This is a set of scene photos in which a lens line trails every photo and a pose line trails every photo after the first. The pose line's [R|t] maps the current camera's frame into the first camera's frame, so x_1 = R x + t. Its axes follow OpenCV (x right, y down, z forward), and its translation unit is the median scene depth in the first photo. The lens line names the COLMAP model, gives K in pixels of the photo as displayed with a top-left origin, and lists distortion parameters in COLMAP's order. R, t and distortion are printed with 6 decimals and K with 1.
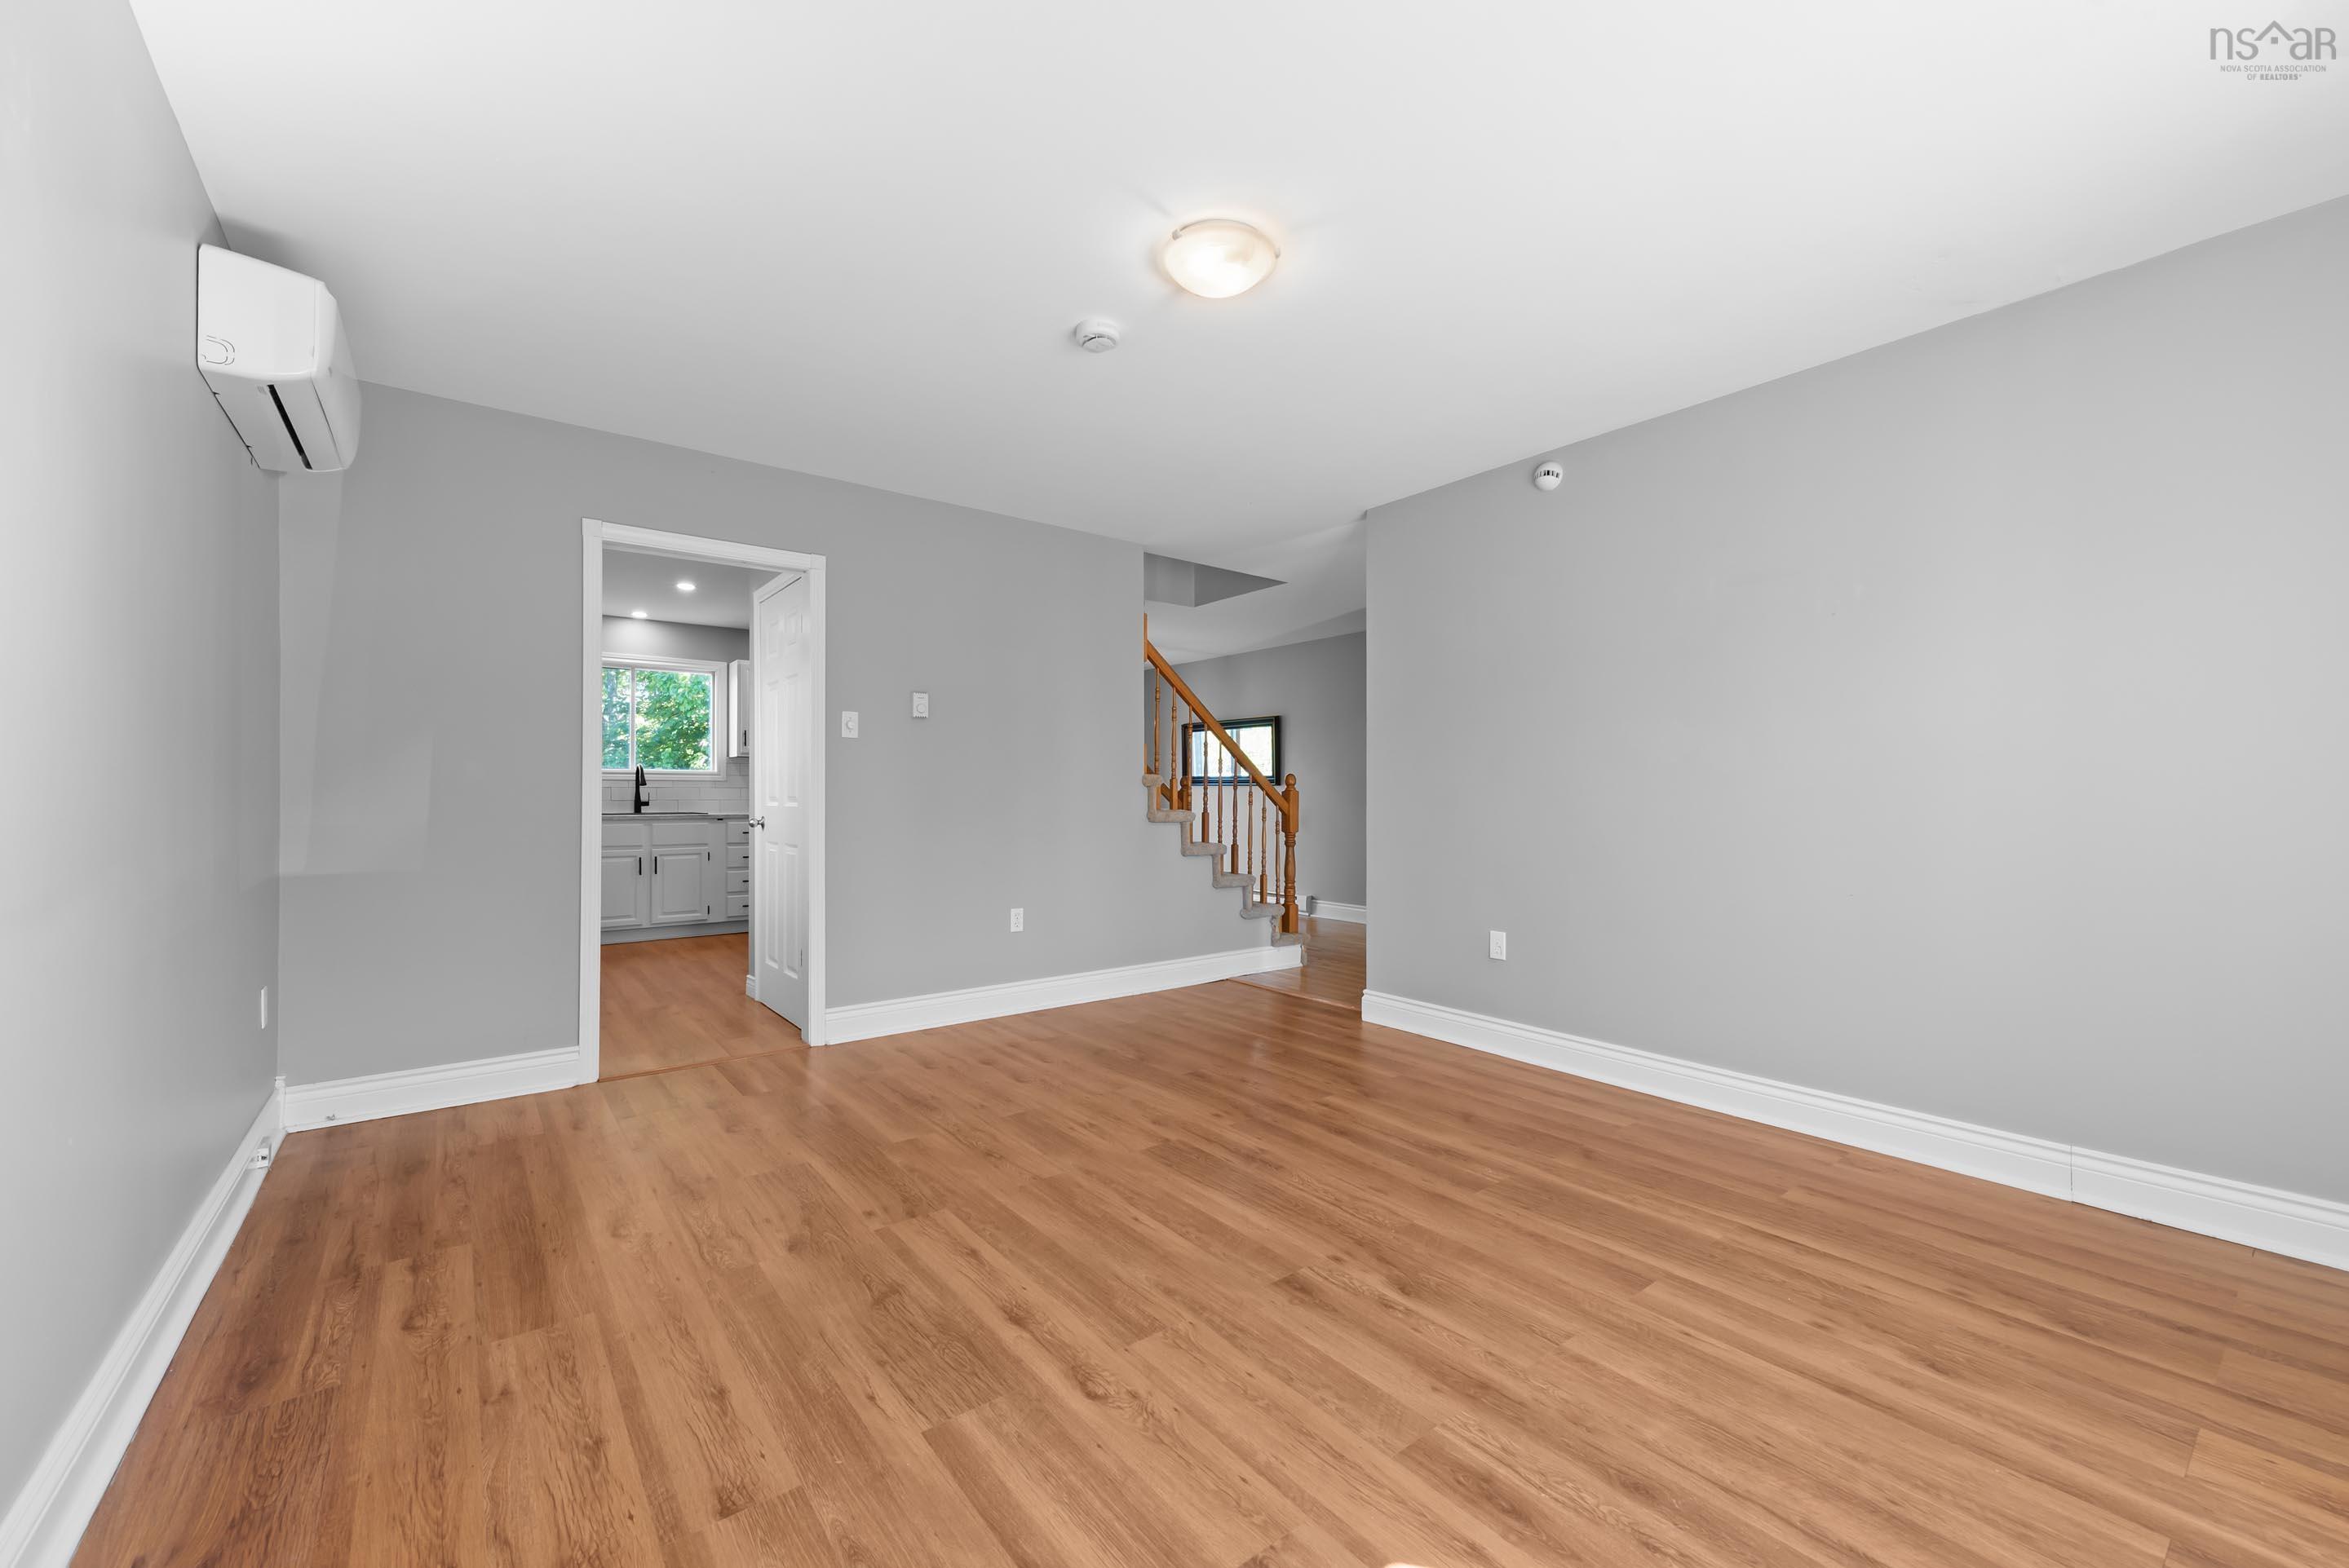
lens RADIAL K [[922.3, 0, 1182.1], [0, 922.3, 787.5], [0, 0, 1]] dist [0.010860, -0.000538]
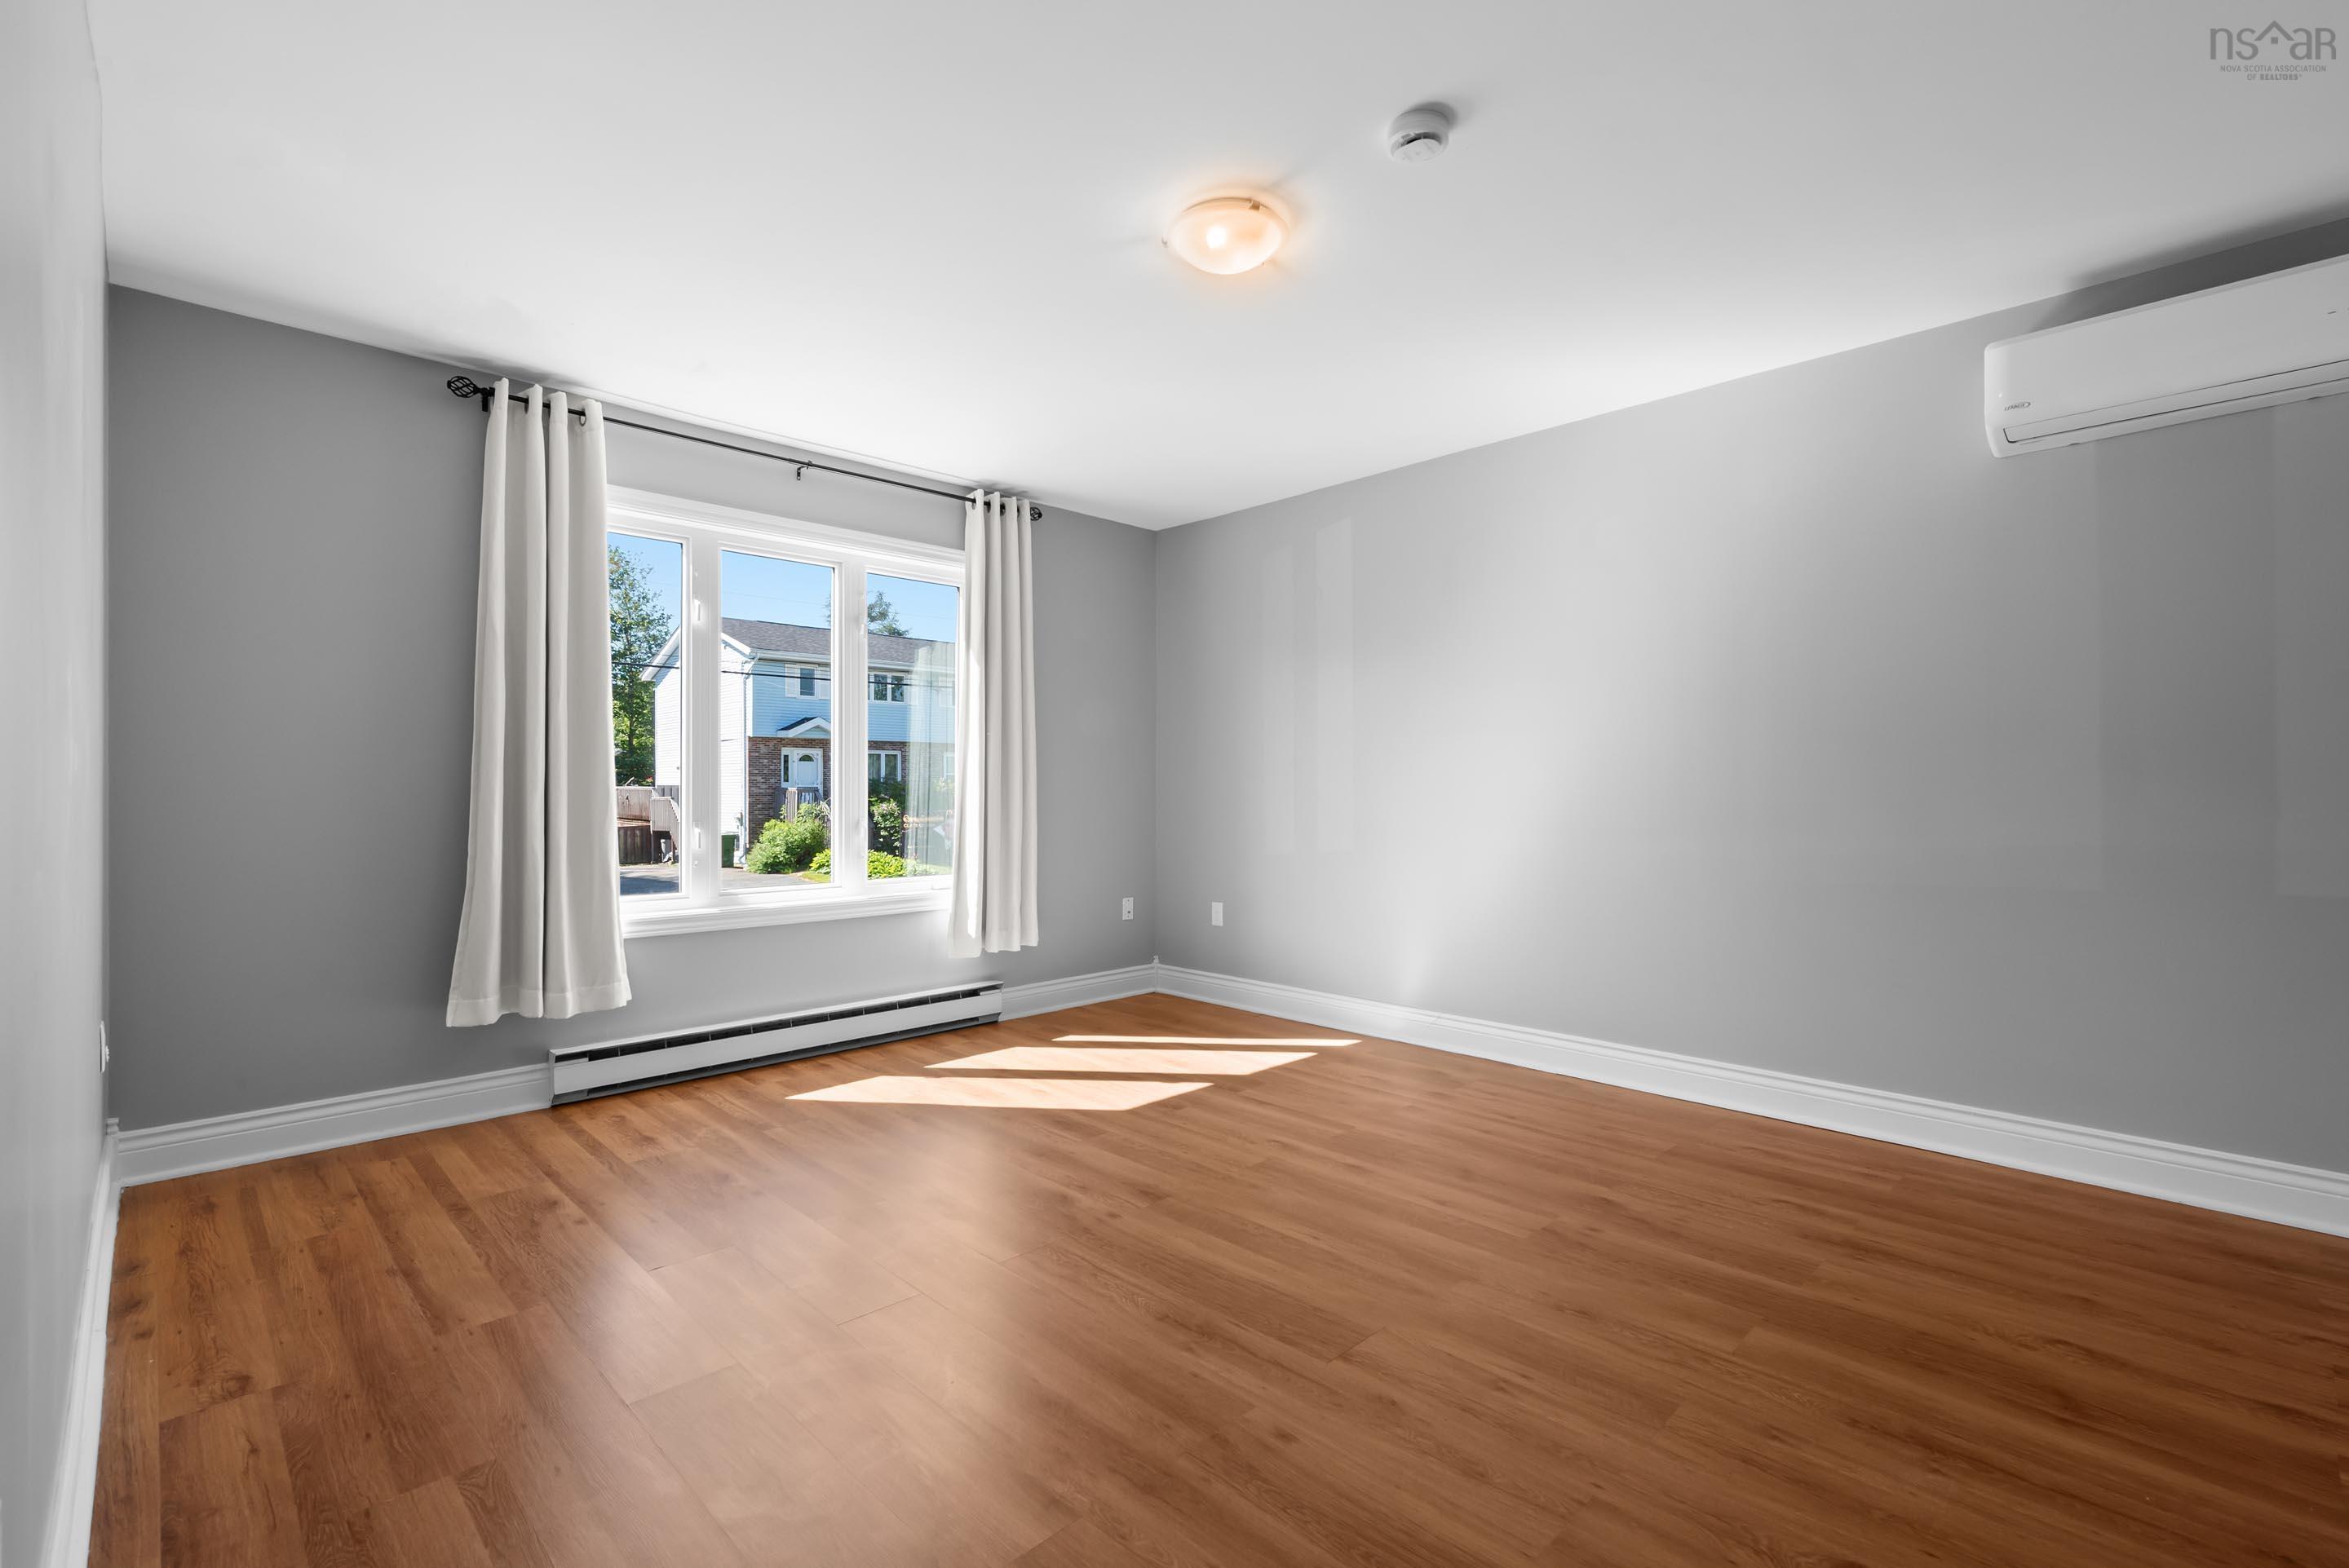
lens RADIAL K [[1052.5, 0, 1172.5], [0, 1052.5, 773.6], [0, 0, 1]] dist [0.009944, -0.000157]
pose [[-0.994741, -0.000932, -0.102423, 0.200680], [0.001396, 0.999742, -0.022655, 0.016120], [0.102417, -0.022678, -0.994483, 2.008043]]
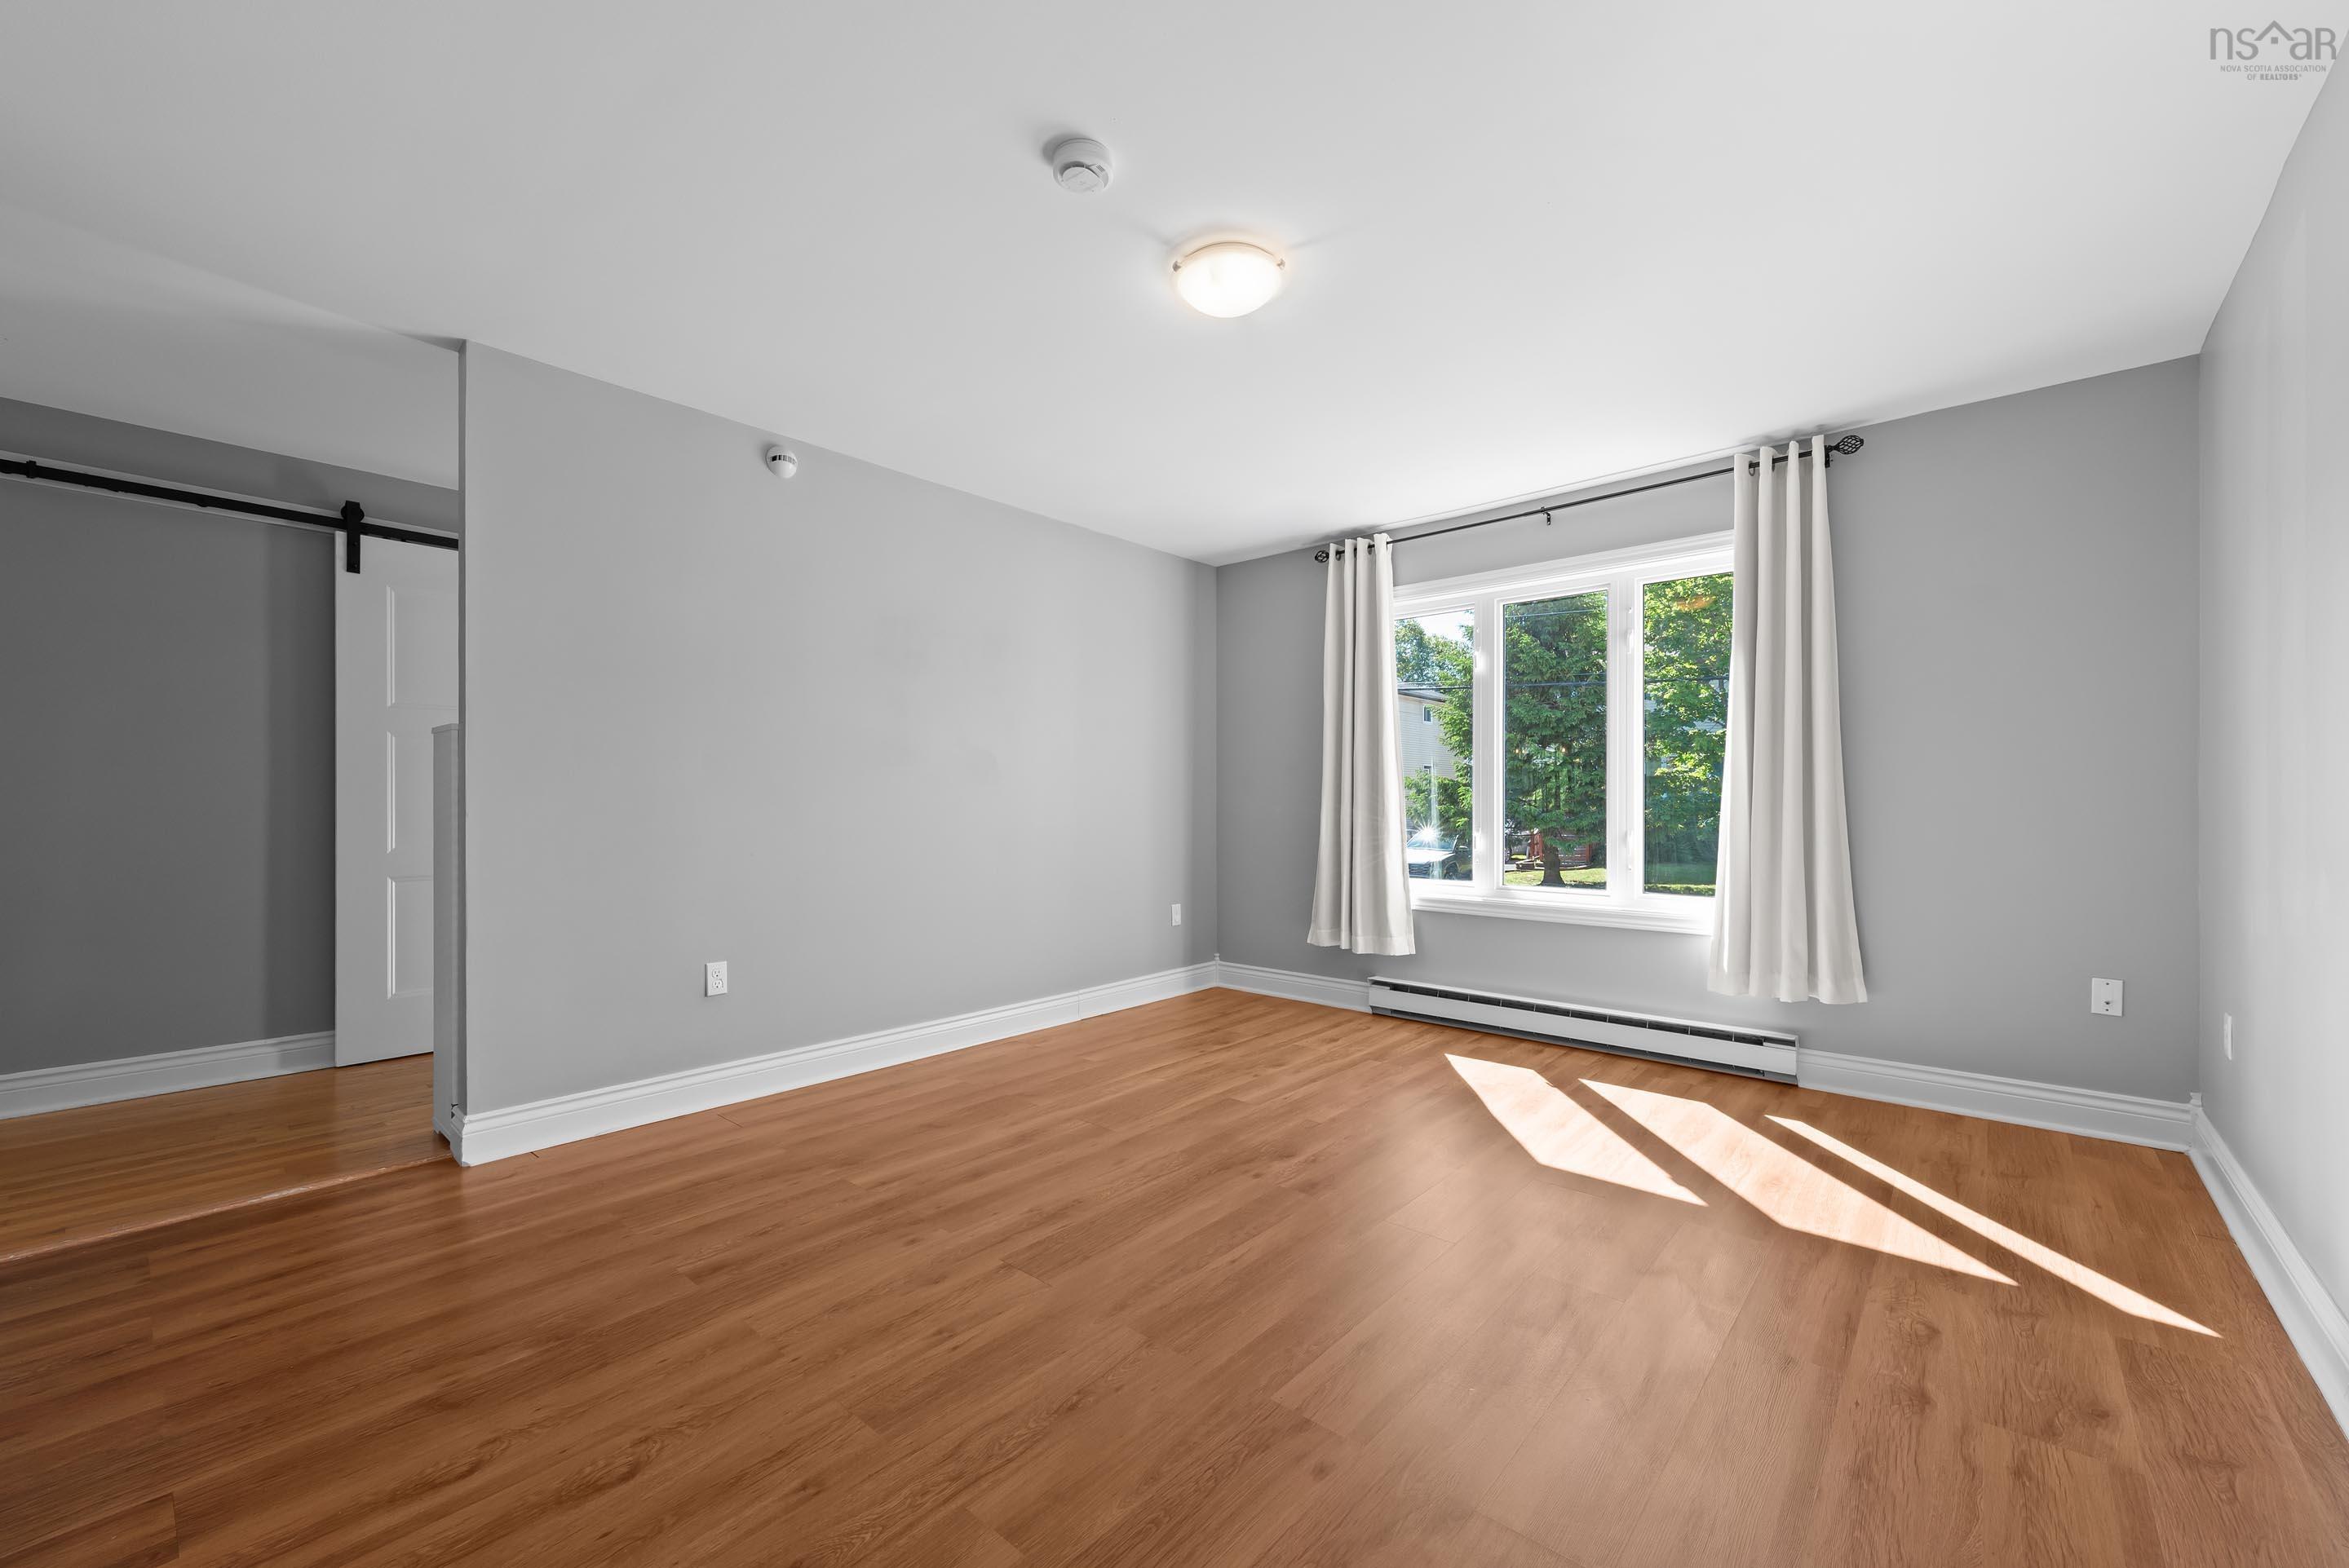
lens RADIAL K [[923.9, 0, 1177.3], [0, 923.9, 797.4], [0, 0, 1]] dist [0.015707, -0.000198]
pose [[-0.184722, 0.002424, 0.982788, -0.927074], [-0.009164, 0.999949, -0.004189, 0.006518], [-0.982748, -0.009780, -0.184691, 1.196258]]
